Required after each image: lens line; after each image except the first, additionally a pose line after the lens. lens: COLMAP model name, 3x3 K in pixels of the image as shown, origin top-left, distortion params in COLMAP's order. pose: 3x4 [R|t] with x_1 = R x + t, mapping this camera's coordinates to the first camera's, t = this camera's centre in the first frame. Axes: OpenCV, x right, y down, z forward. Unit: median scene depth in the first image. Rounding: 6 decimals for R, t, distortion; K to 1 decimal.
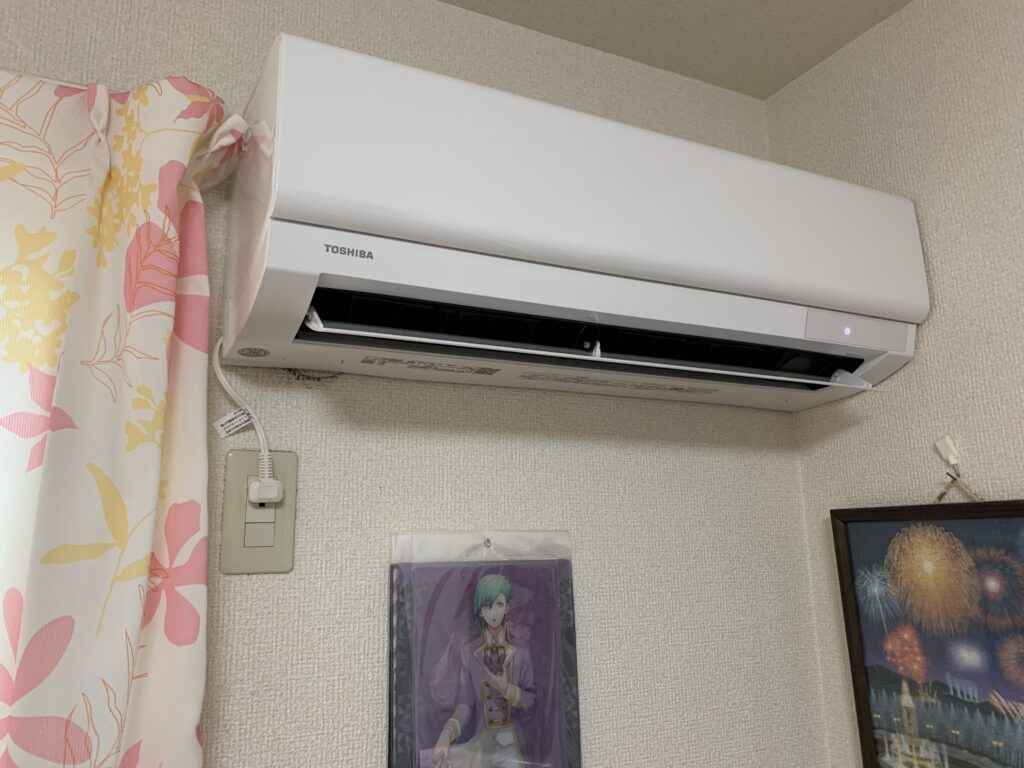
lens RADIAL K [[794.0, 0, 513.3], [0, 794.0, 378.1], [0, 0, 1]] dist [0.006817, -0.016452]
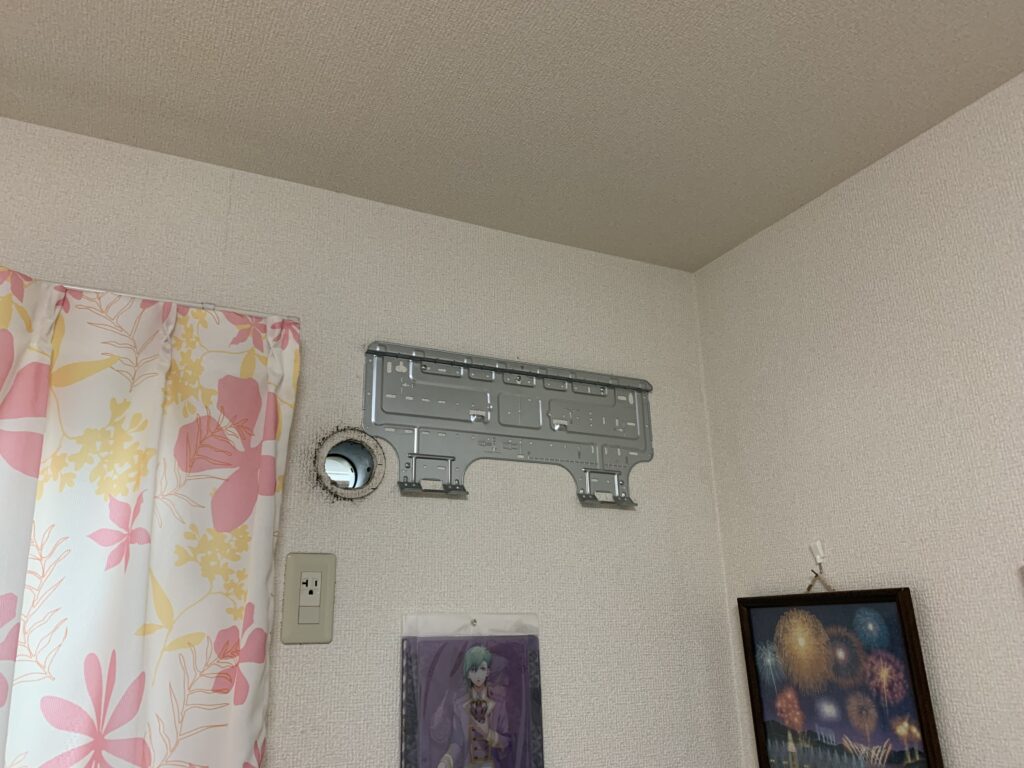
lens RADIAL K [[794.0, 0, 493.5], [0, 794.0, 372.8], [0, 0, 1]] dist [0.006817, -0.016452]
pose [[0.998530, -0.012017, -0.052850, 0.079647], [0.006230, 0.994095, -0.108334, -0.069208], [0.053840, 0.107845, 0.992709, -0.396639]]
